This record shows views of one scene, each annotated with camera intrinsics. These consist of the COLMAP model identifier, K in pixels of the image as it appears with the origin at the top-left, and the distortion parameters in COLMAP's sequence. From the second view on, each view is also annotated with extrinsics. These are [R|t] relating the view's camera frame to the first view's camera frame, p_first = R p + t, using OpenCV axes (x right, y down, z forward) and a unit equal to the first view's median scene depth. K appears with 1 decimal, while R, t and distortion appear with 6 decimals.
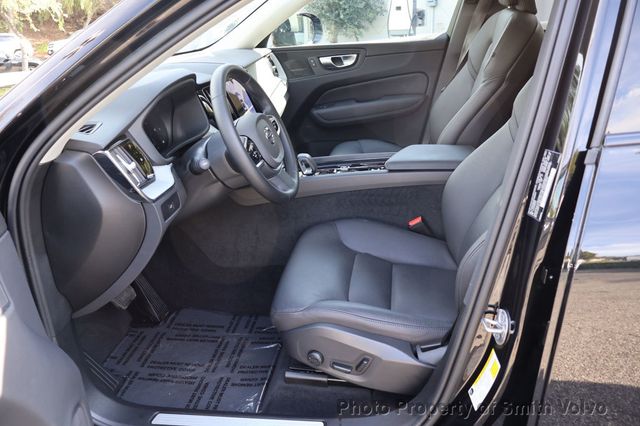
lens RADIAL K [[530.8, 0, 320.0], [0, 530.8, 213.0], [0, 0, 1]] dist [-0.004575, -0.006906]
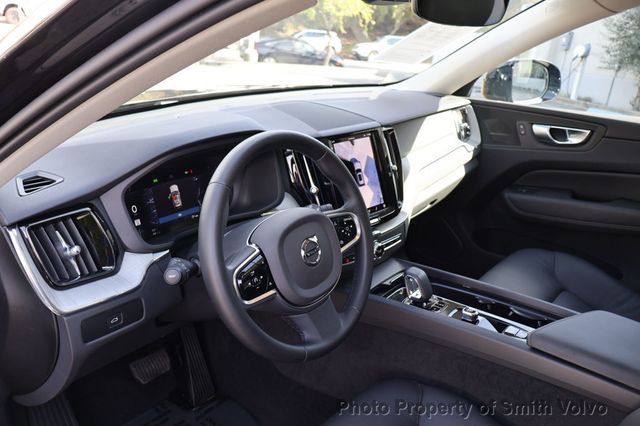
lens RADIAL K [[530.8, 0, 320.0], [0, 530.8, 213.0], [0, 0, 1]] dist [-0.004575, -0.006906]
pose [[0.851671, 0.276596, -0.445141, 0.104645], [-0.289869, 0.956247, 0.039586, -0.123834], [0.436614, 0.095318, 0.894585, 0.248267]]
